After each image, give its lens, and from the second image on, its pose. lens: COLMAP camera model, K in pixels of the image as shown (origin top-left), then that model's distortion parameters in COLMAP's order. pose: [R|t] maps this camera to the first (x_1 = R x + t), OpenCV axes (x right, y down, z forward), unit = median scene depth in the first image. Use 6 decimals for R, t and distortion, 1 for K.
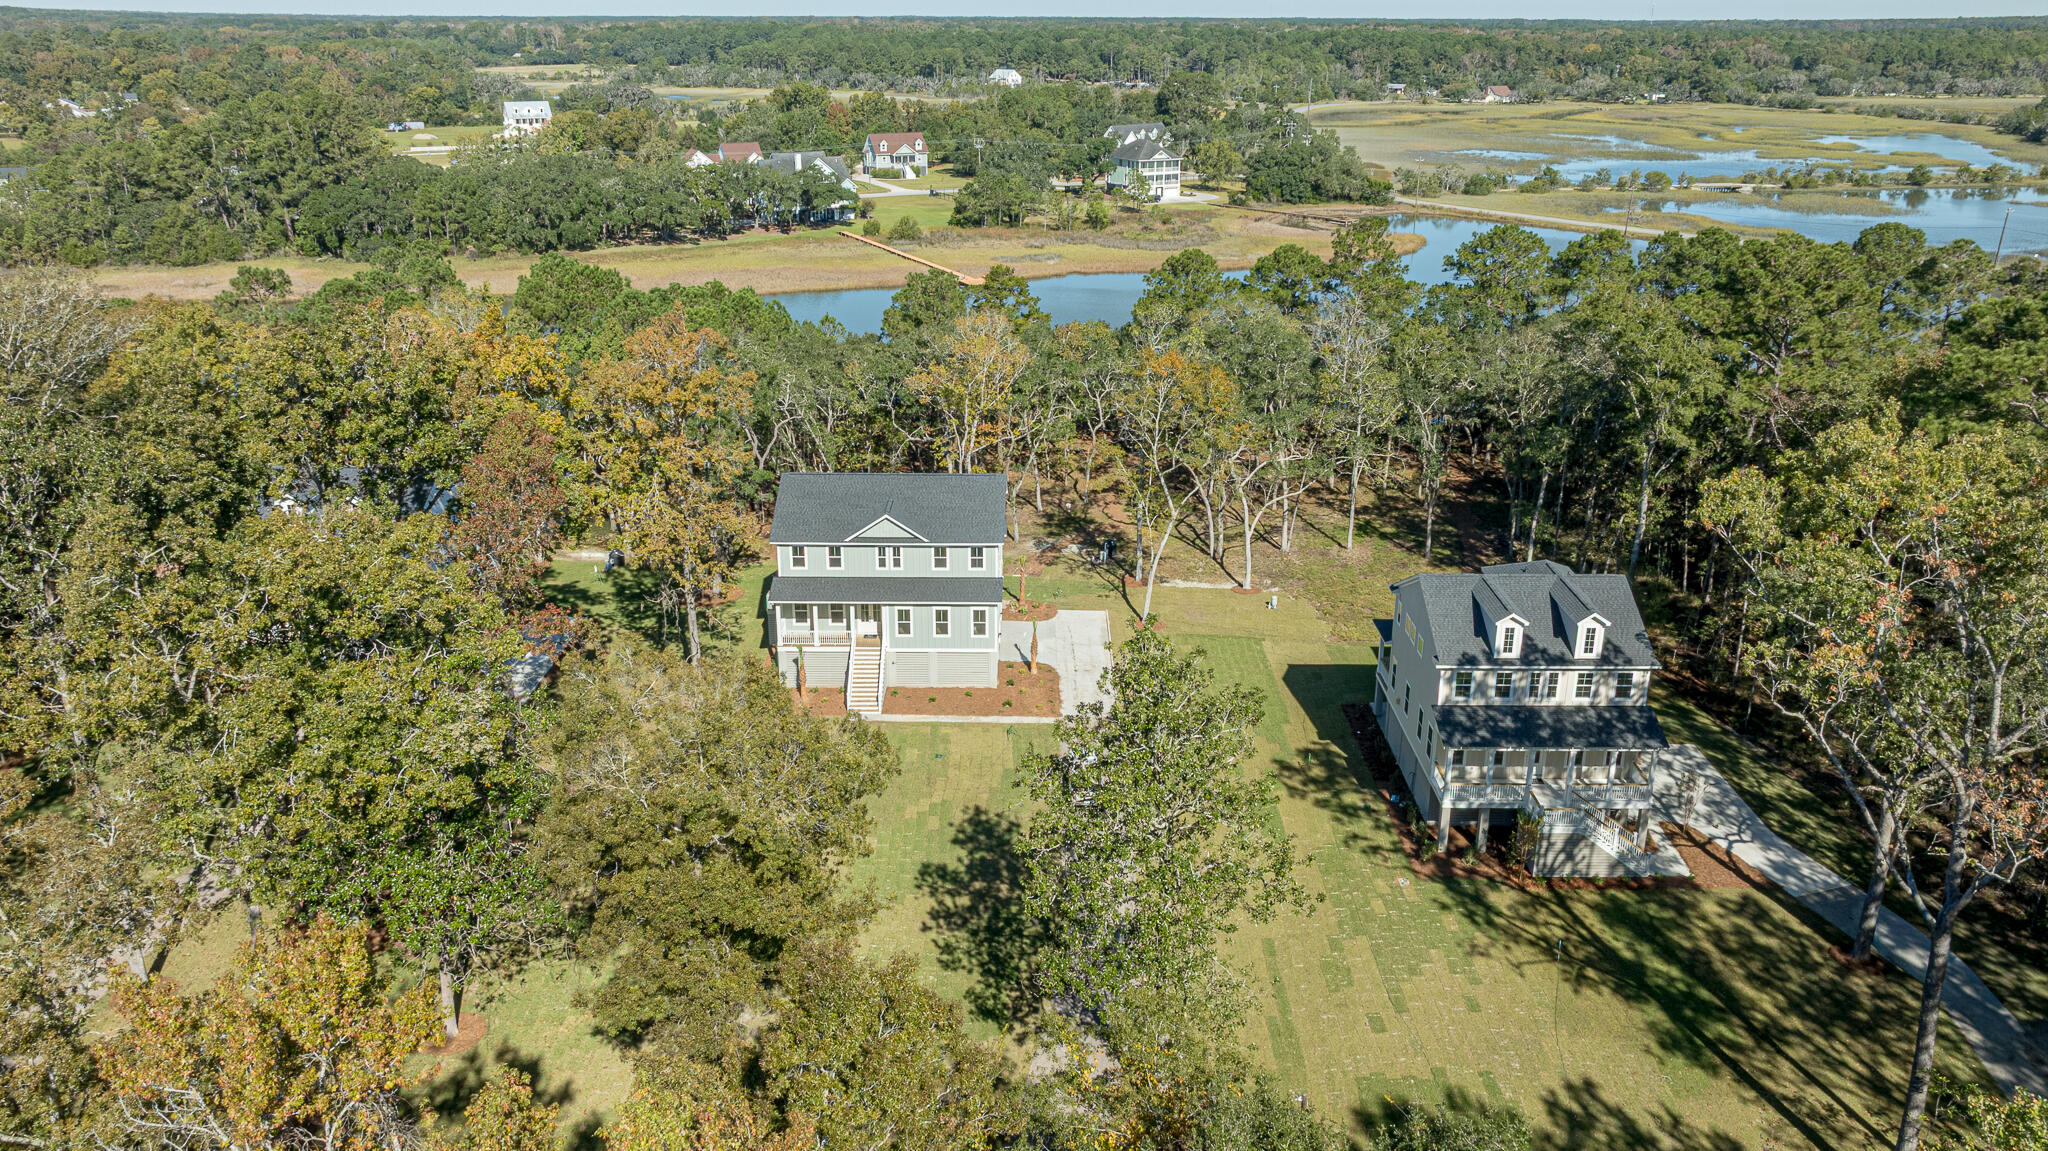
lens RADIAL K [[1485.2, 0, 1034.7], [0, 1485.2, 525.2], [0, 0, 1]] dist [-0.046134, 0.078118]
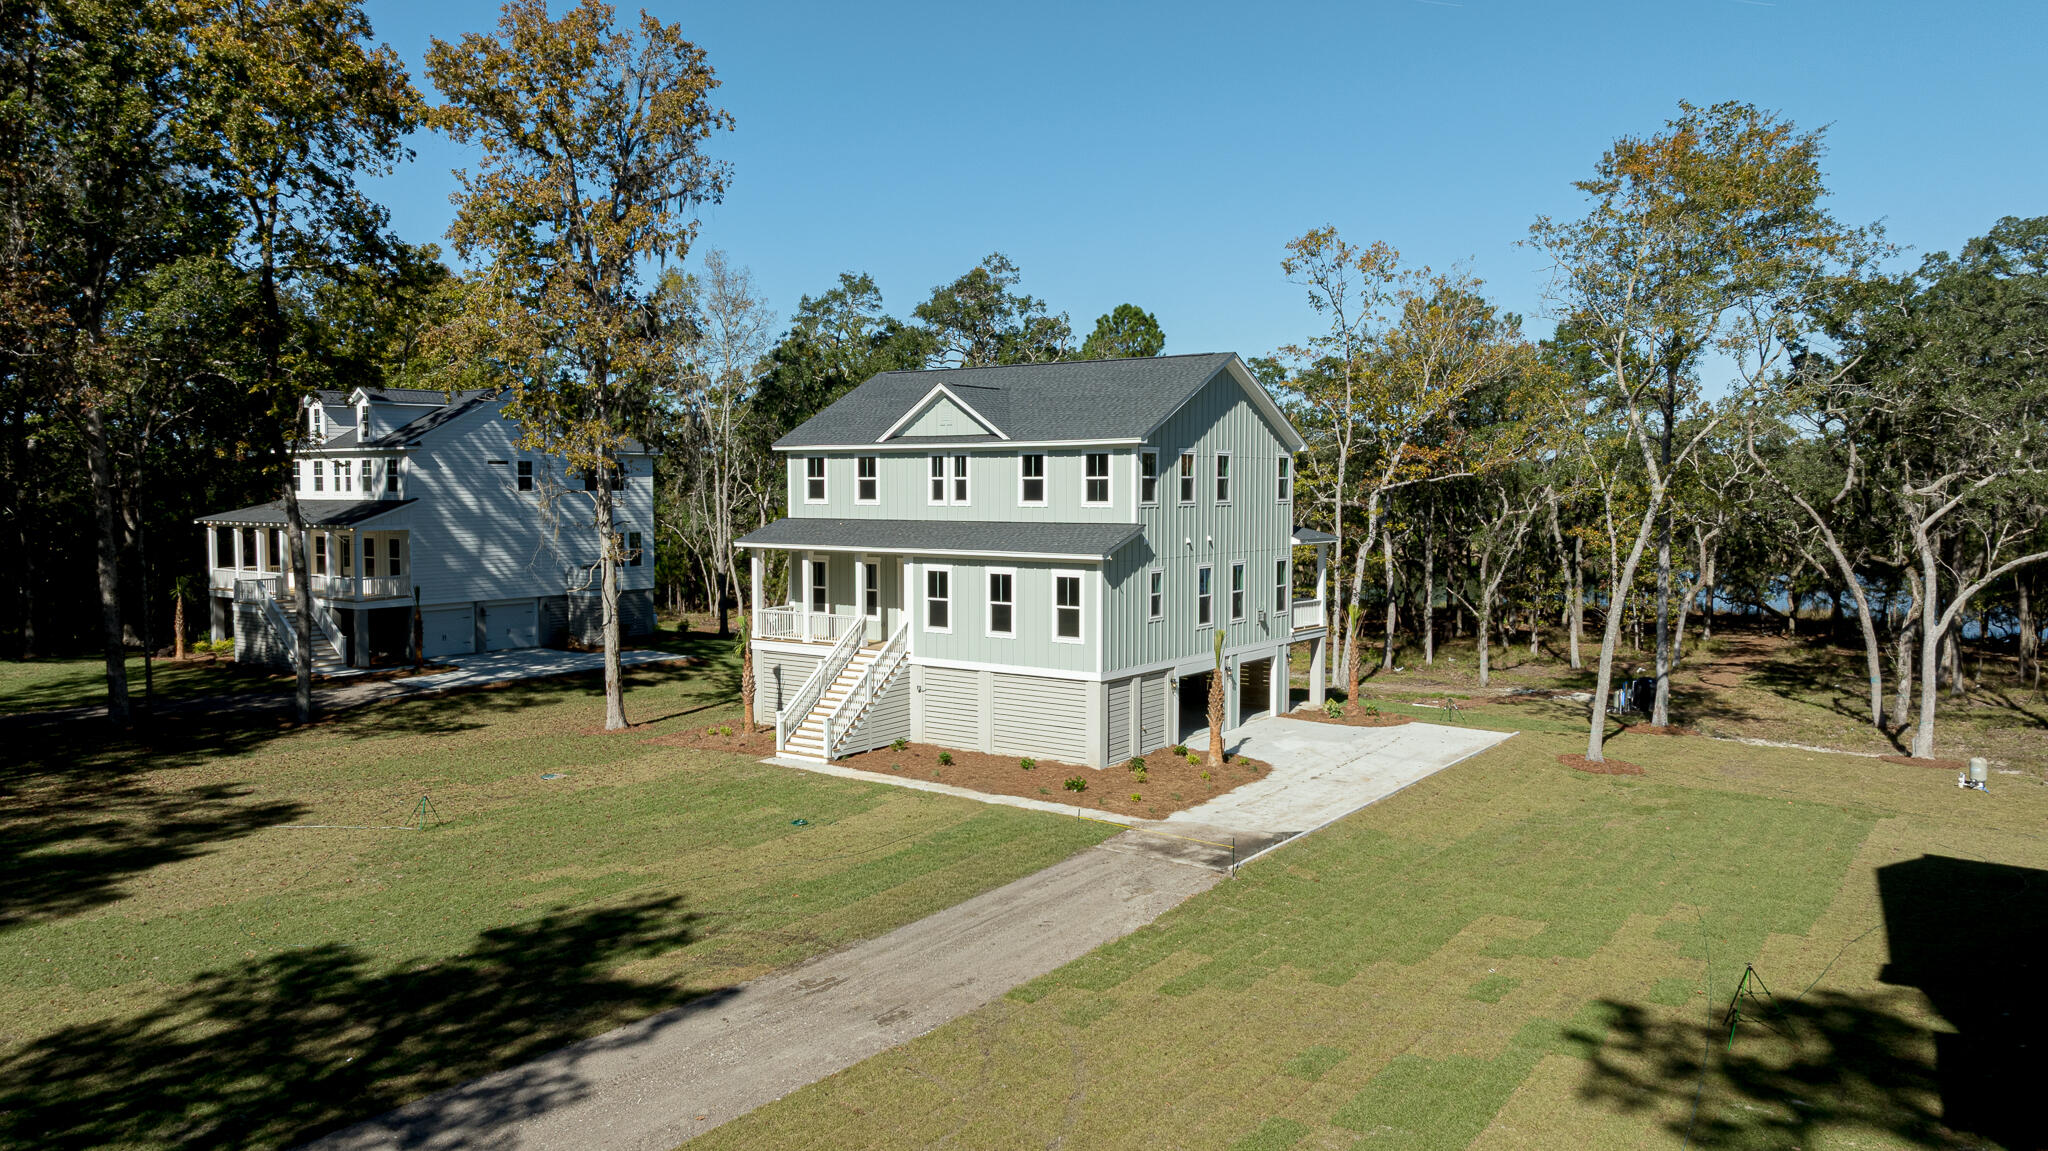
lens RADIAL K [[1433.4, 0, 1032.4], [0, 1433.4, 570.2], [0, 0, 1]] dist [-0.025145, 0.048522]
pose [[0.816305, 0.027208, -0.576980, 0.115823], [-0.183910, 0.959149, -0.214964, 0.084799], [0.547561, 0.281589, 0.787962, 0.363692]]
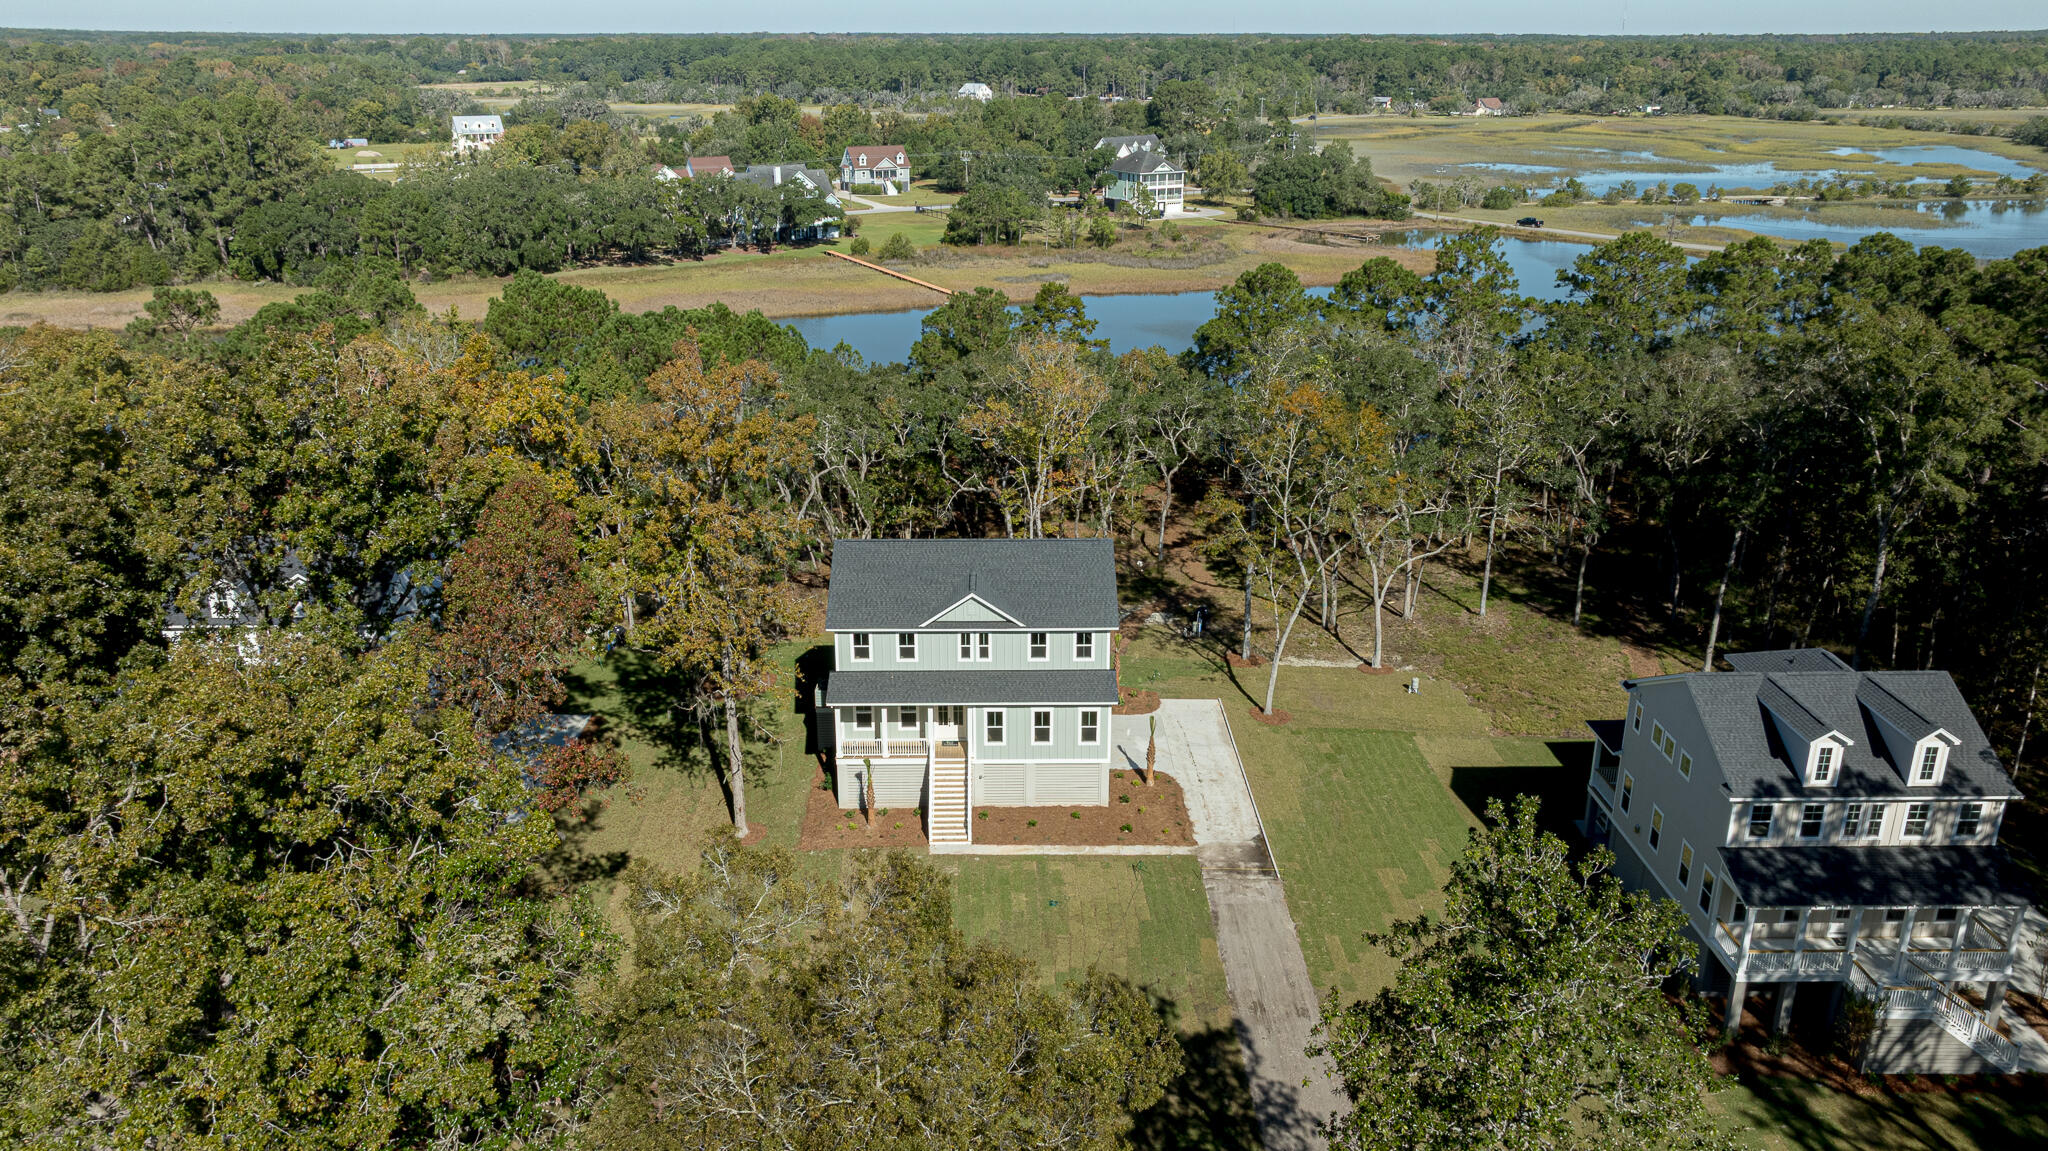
lens RADIAL K [[1504.5, 0, 1020.1], [0, 1504.5, 591.2], [0, 0, 1]] dist [-0.044131, 0.066265]
pose [[0.999833, -0.008860, 0.016009, -0.048781], [0.008453, 0.999645, 0.025278, -0.015975], [-0.016227, -0.025138, 0.999552, 0.106745]]
